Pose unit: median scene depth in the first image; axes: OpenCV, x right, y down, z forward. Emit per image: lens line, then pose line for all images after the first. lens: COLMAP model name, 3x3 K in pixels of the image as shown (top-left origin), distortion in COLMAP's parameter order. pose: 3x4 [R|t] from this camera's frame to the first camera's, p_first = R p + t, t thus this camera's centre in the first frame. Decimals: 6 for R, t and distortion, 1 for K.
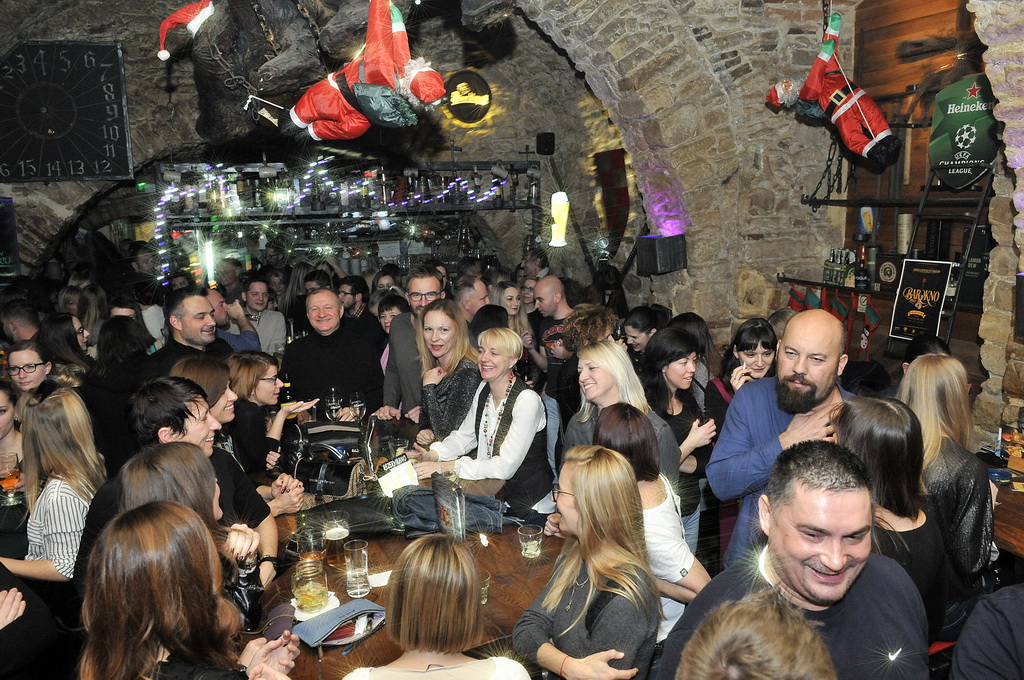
lens RADIAL K [[752.8, 0, 512.0], [0, 752.8, 340.0], [0, 0, 1]] dist [-0.043172, -0.013693]
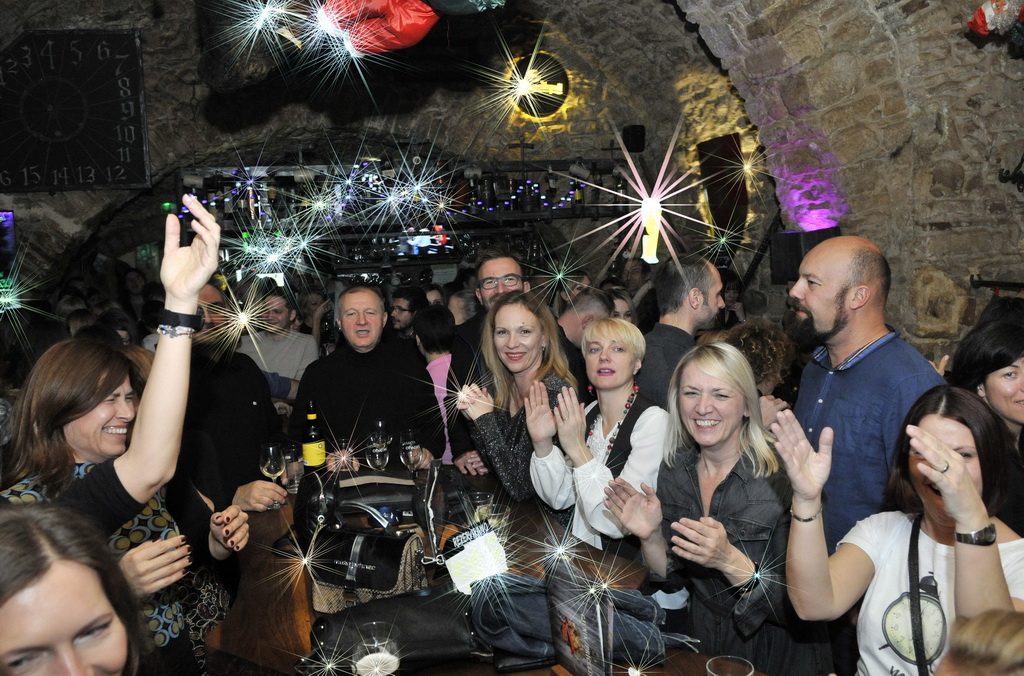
lens RADIAL K [[809.4, 0, 484.8], [0, 809.4, 327.9], [0, 0, 1]] dist [-0.032733, -0.015082]
pose [[0.994369, -0.009429, -0.105557, -0.039759], [0.000960, 0.996795, -0.079991, 0.025253], [0.105973, 0.079439, 0.991191, 0.176990]]
